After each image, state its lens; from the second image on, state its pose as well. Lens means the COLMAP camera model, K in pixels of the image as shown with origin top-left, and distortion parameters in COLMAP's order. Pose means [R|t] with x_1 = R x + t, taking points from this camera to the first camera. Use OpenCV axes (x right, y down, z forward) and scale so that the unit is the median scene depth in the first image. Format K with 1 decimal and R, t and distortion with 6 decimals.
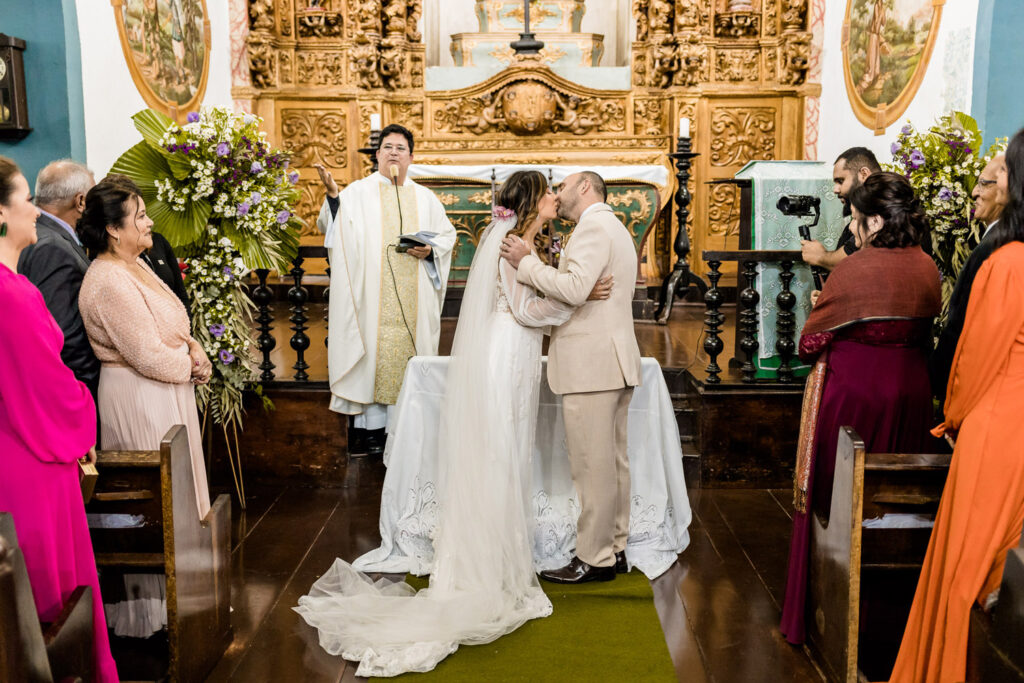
lens RADIAL K [[1000.1, 0, 522.9], [0, 1000.1, 340.1], [0, 0, 1]] dist [0.009446, 0.000257]
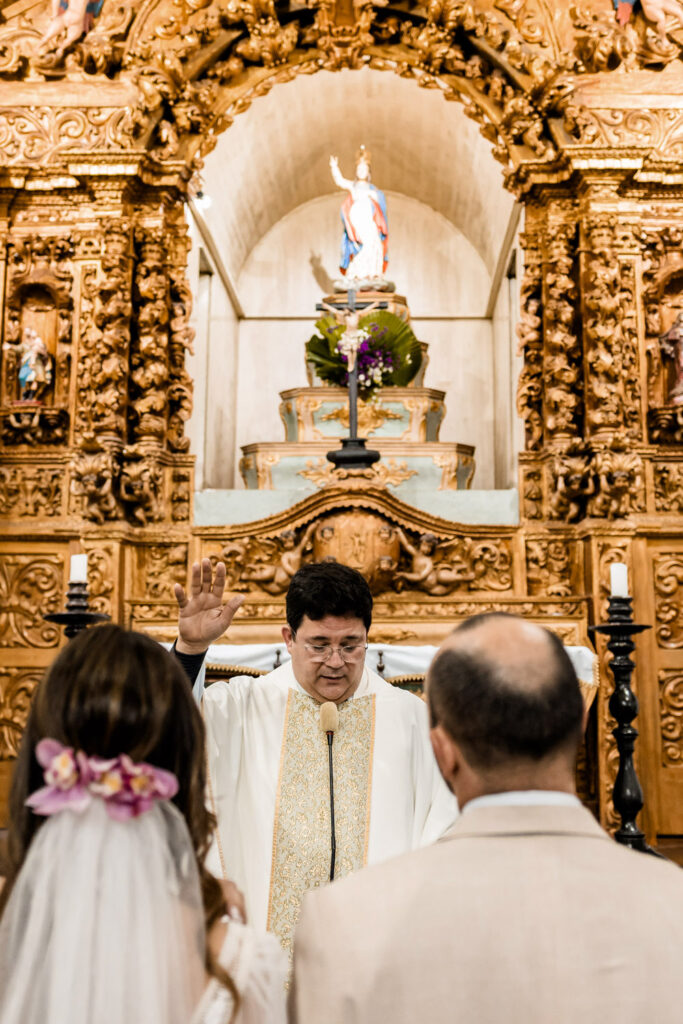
lens RADIAL K [[1227.9, 0, 337.6], [0, 1227.9, 434.8], [0, 0, 1]] dist [0.016638, -0.023926]
pose [[0.999209, -0.001174, -0.039740, 0.025165], [-0.012268, 0.941683, -0.336278, -0.044494], [0.037817, 0.336500, 0.940924, 0.258488]]
